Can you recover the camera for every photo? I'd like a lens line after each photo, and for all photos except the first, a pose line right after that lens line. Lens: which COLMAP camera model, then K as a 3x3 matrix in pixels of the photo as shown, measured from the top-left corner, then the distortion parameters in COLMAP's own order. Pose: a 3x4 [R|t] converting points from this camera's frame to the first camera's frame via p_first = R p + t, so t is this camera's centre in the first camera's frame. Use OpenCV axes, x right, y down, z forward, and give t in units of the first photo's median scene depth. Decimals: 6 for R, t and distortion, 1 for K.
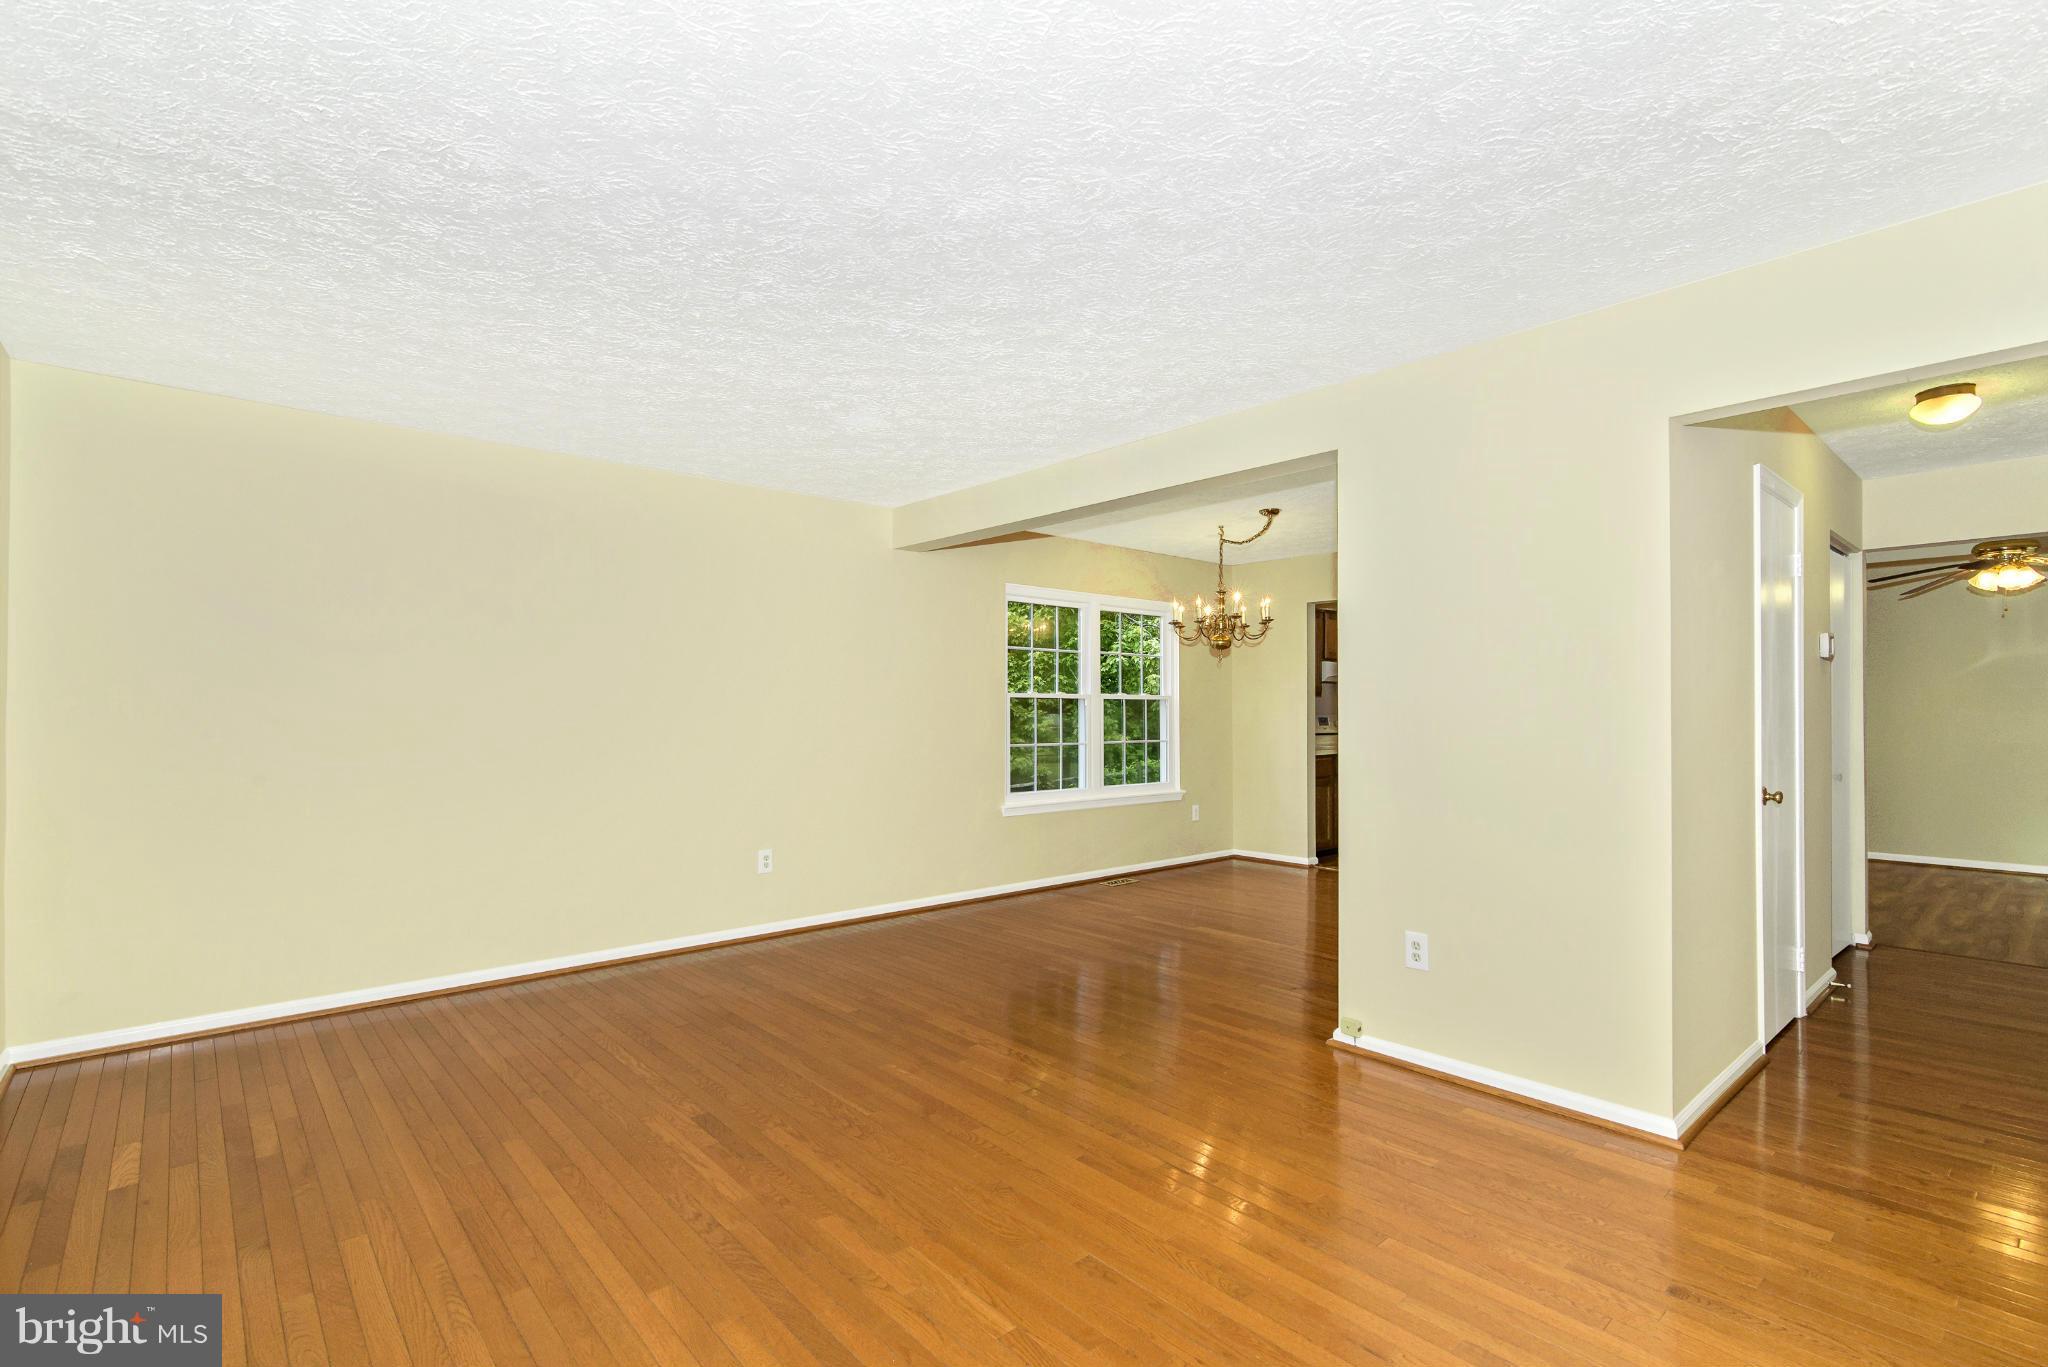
lens RADIAL K [[943.7, 0, 1026.2], [0, 943.7, 700.6], [0, 0, 1]] dist [0.001941, 0.000525]
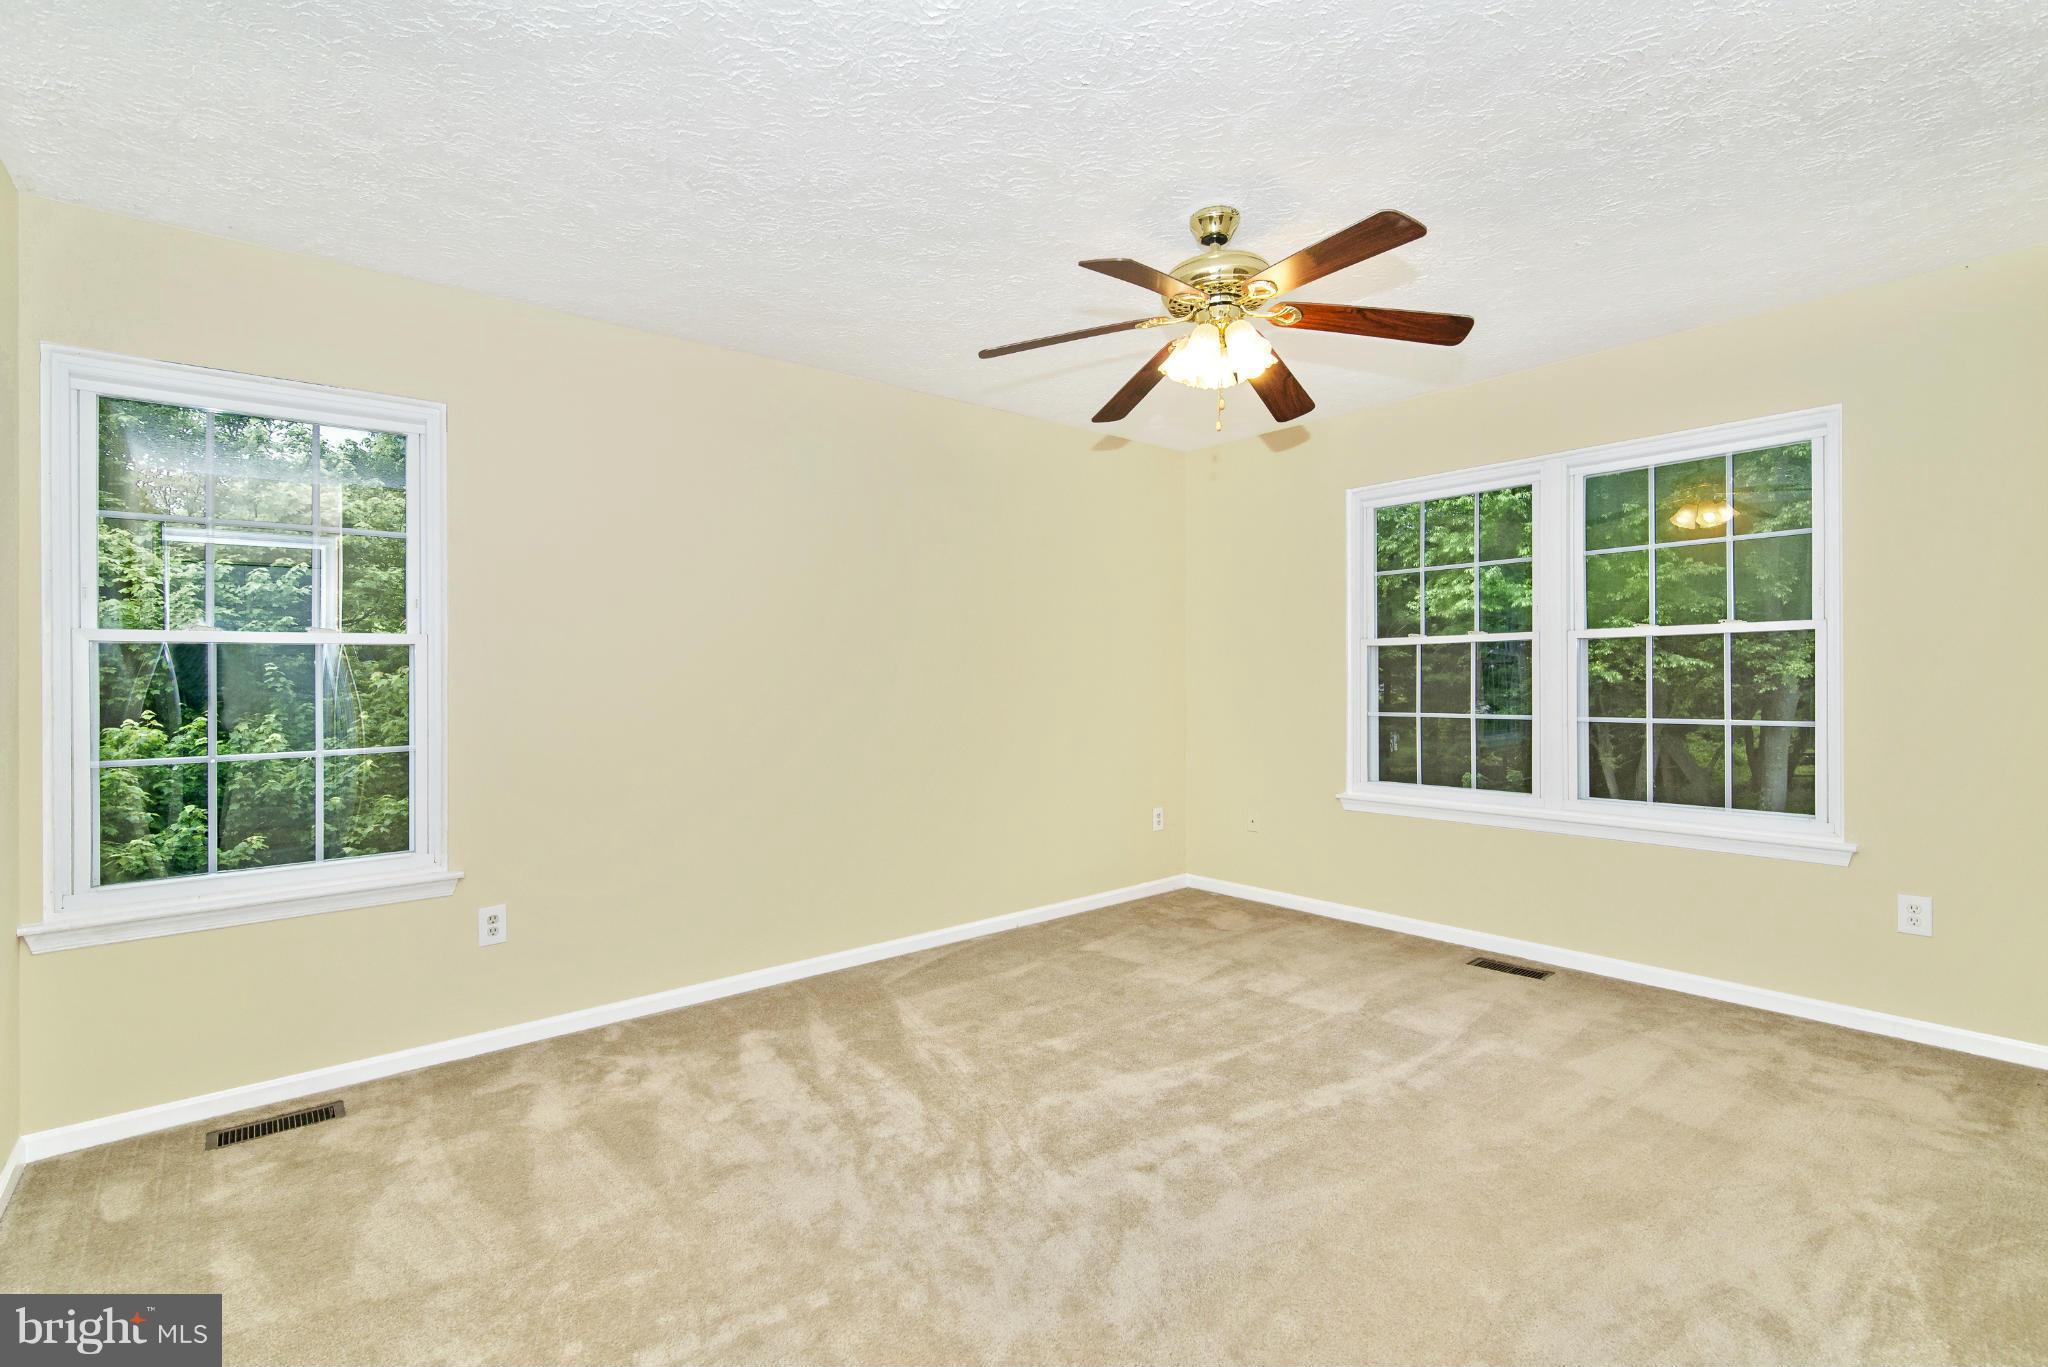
lens RADIAL K [[943.7, 0, 1027.8], [0, 943.7, 680.5], [0, 0, 1]] dist [0.001941, 0.000525]
pose [[-0.042697, -0.006014, -0.999070, 0.627779], [0.013743, 0.999884, -0.006606, 0.021881], [0.998994, -0.014012, -0.042610, 0.695358]]
